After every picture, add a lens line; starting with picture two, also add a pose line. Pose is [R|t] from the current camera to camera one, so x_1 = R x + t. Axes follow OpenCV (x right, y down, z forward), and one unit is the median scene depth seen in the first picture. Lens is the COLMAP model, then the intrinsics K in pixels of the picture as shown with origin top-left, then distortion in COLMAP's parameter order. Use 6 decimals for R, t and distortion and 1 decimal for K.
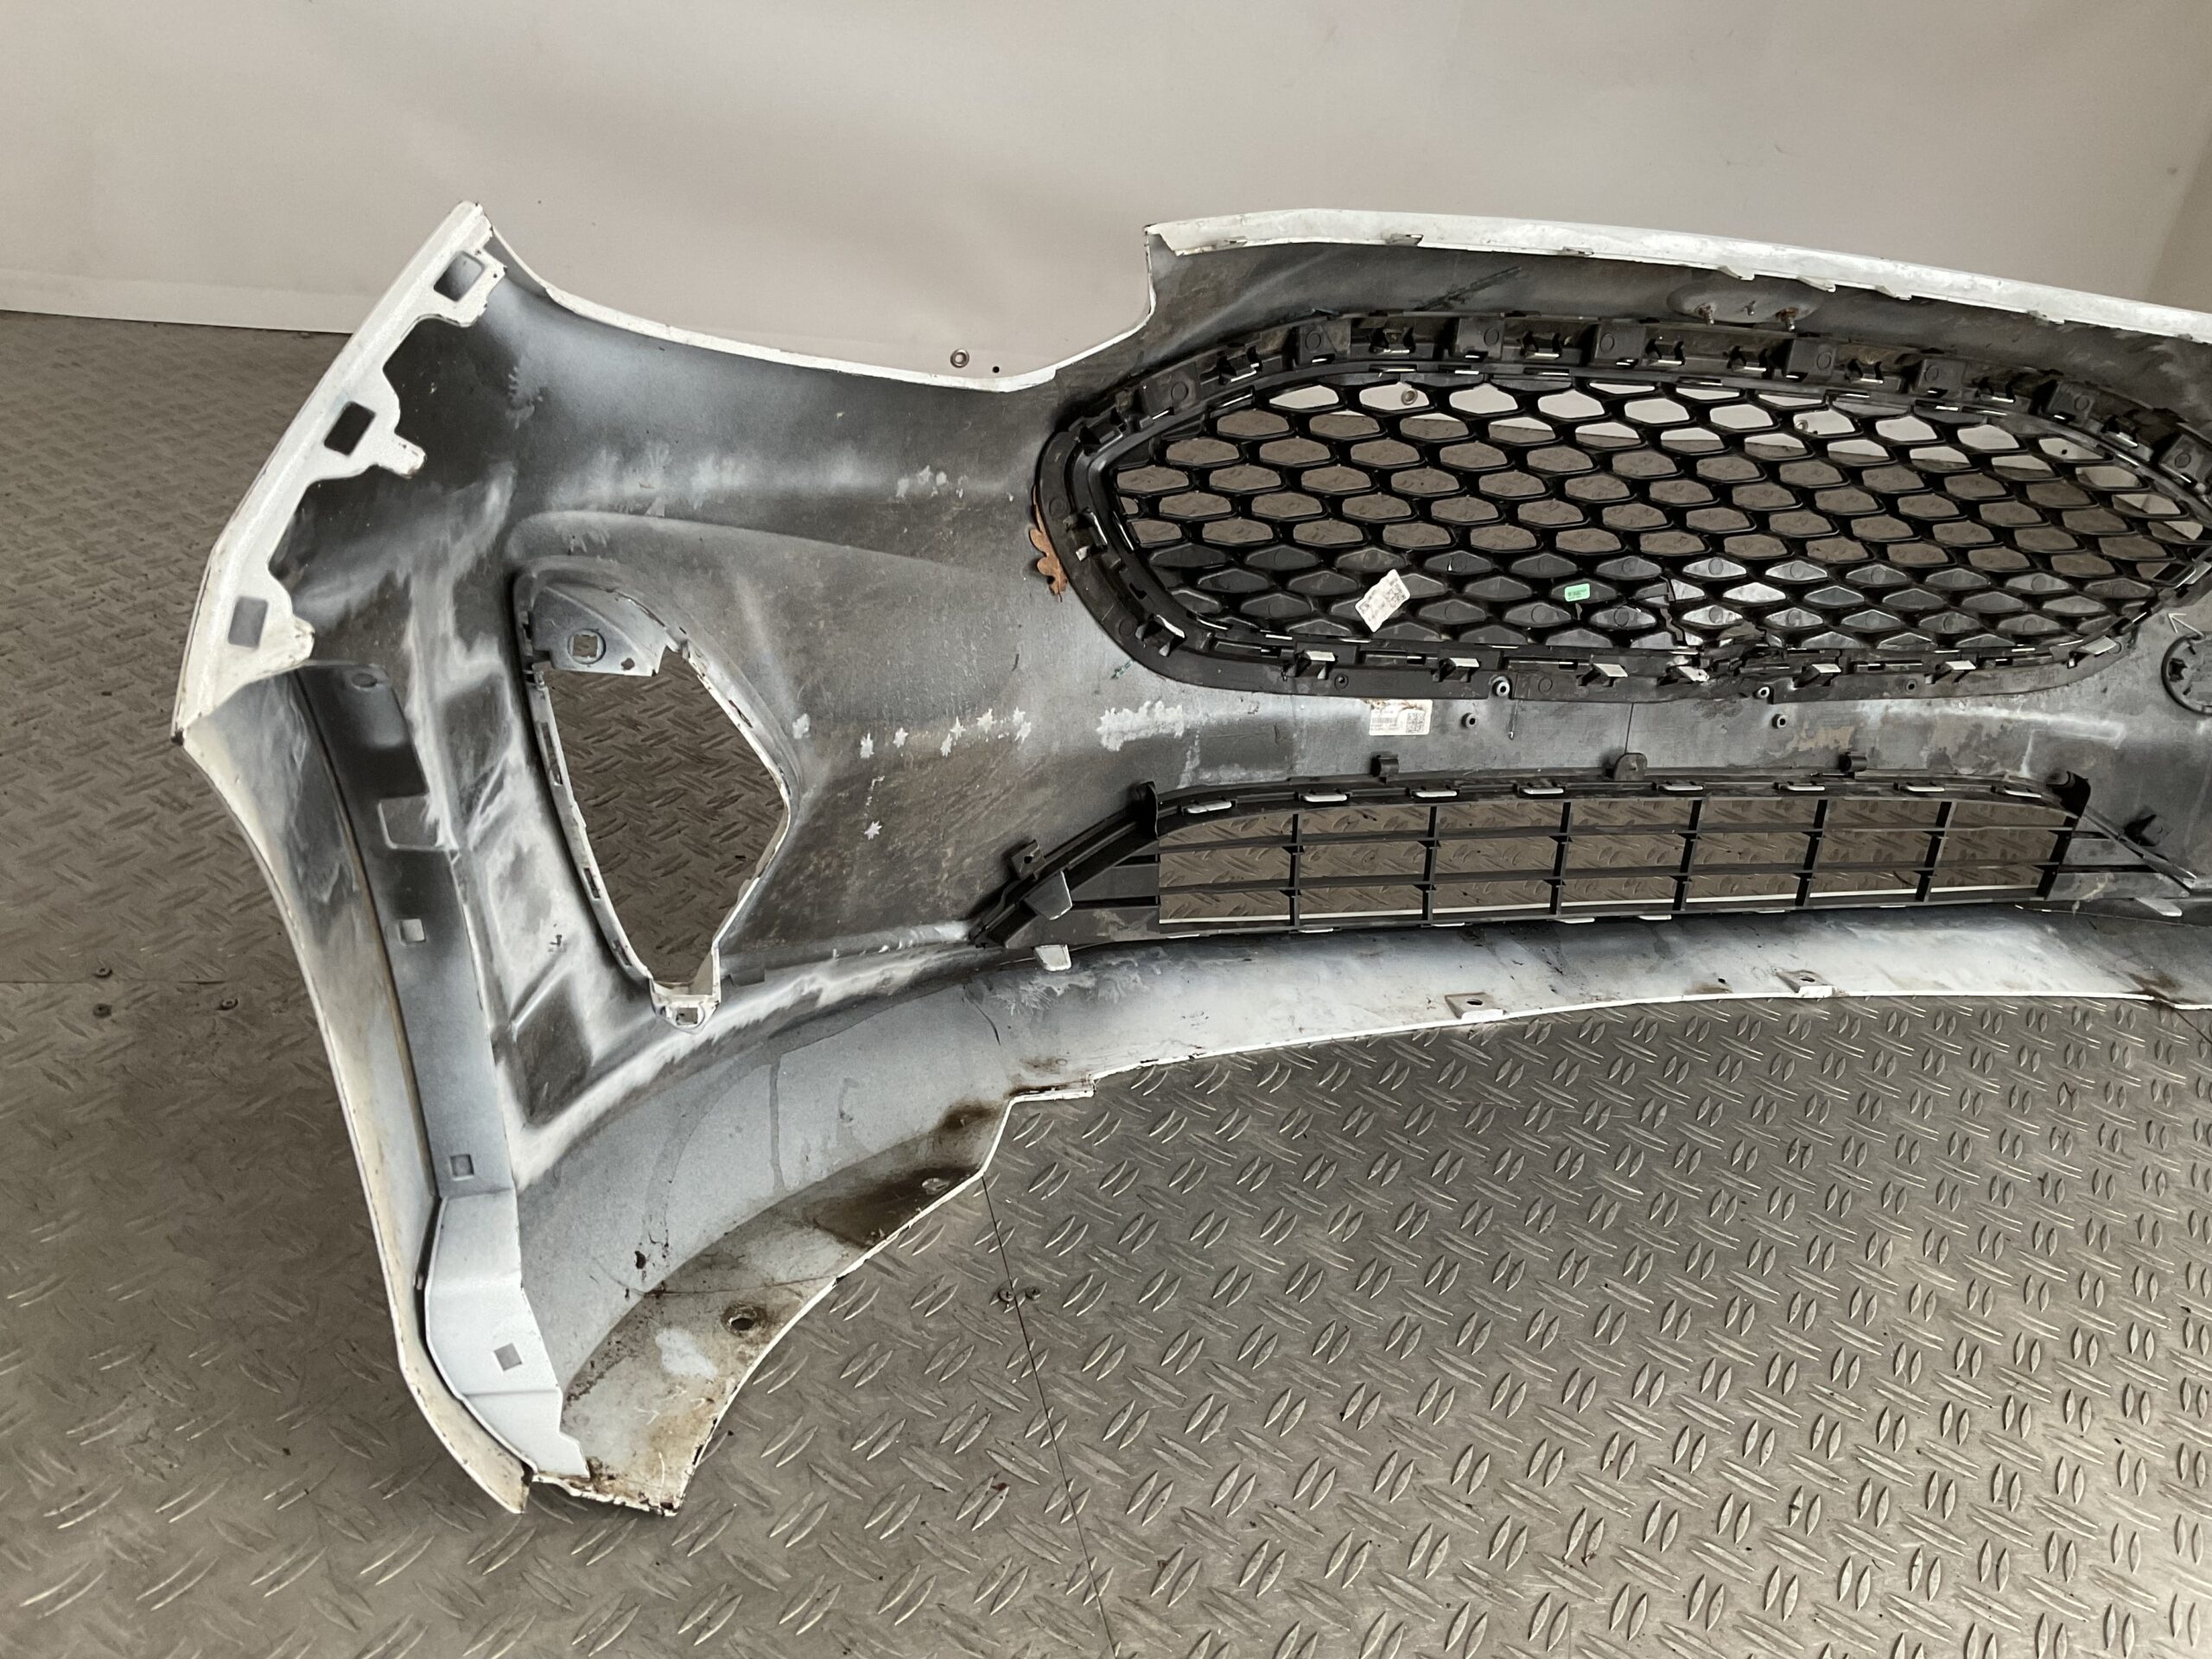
lens RADIAL K [[1810.5, 0, 1106.0], [0, 1810.5, 829.5], [0, 0, 1]] dist [0.120799, -0.239401]
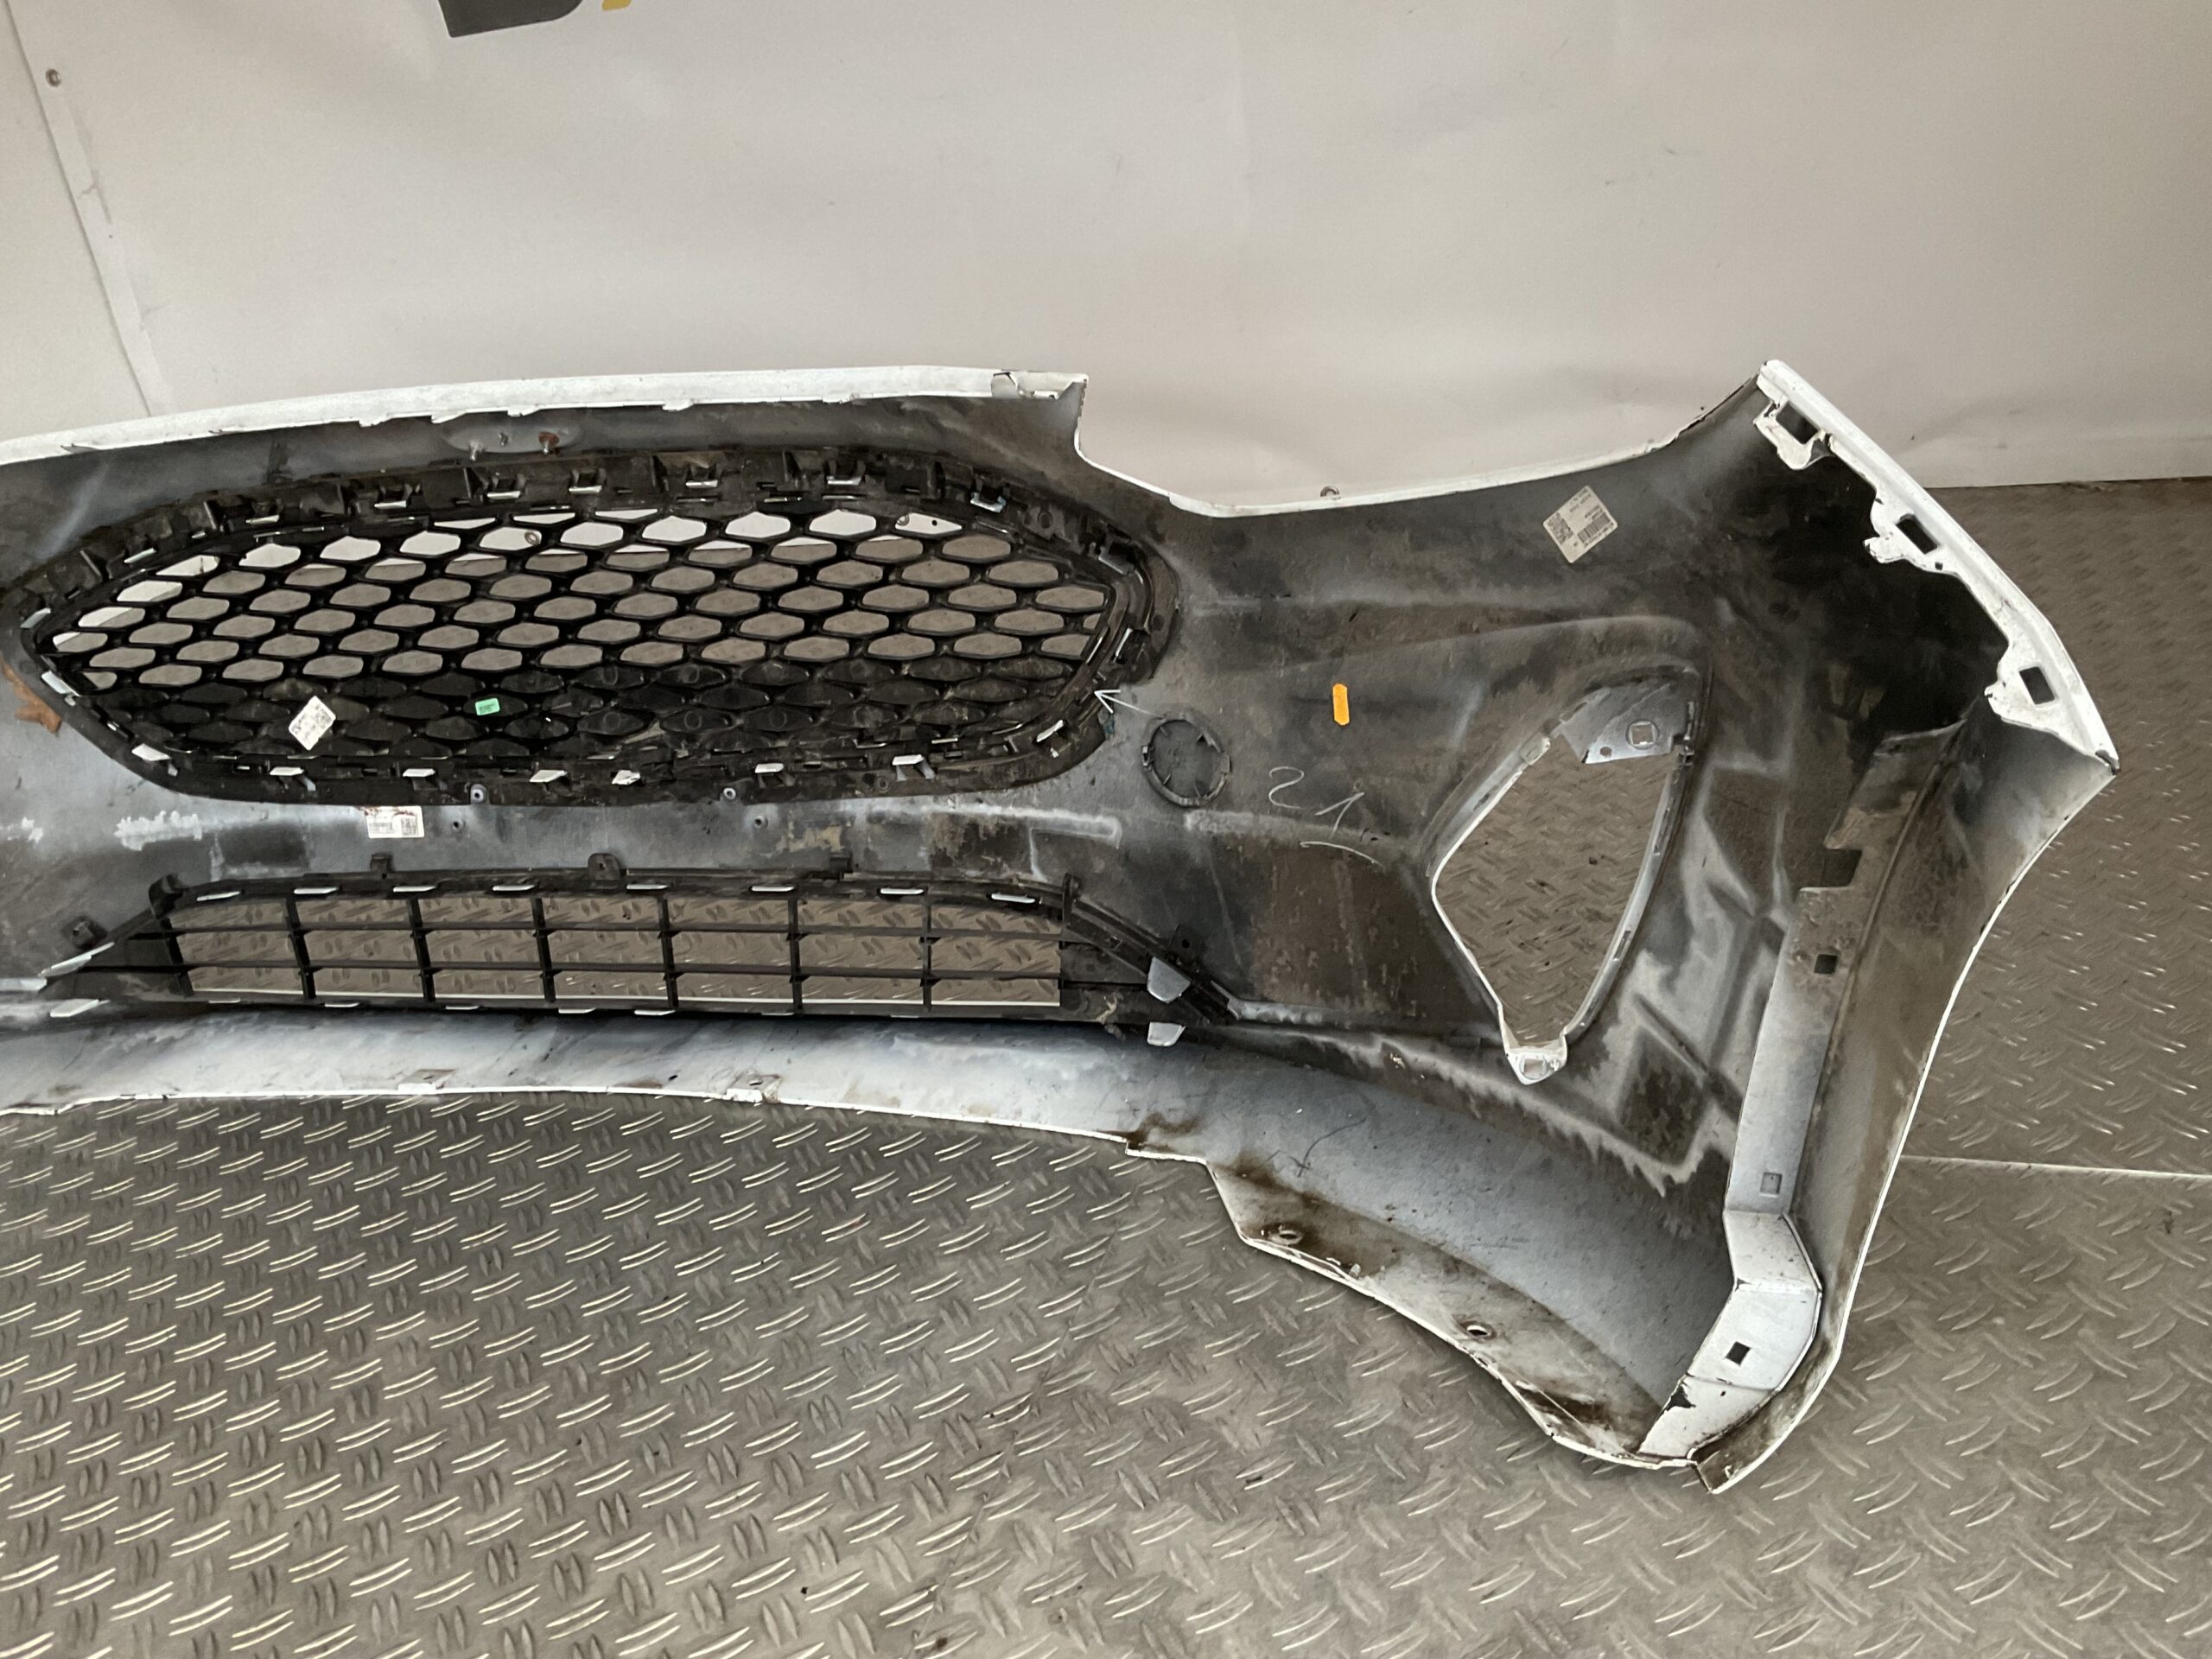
lens RADIAL K [[1810.5, 0, 1106.0], [0, 1810.5, 829.5], [0, 0, 1]] dist [0.120799, -0.239401]
pose [[0.786196, -0.013661, -0.617826, 1.218161], [-0.031562, 0.997563, -0.062220, 0.000846], [0.617171, 0.068417, 0.783849, 0.366749]]
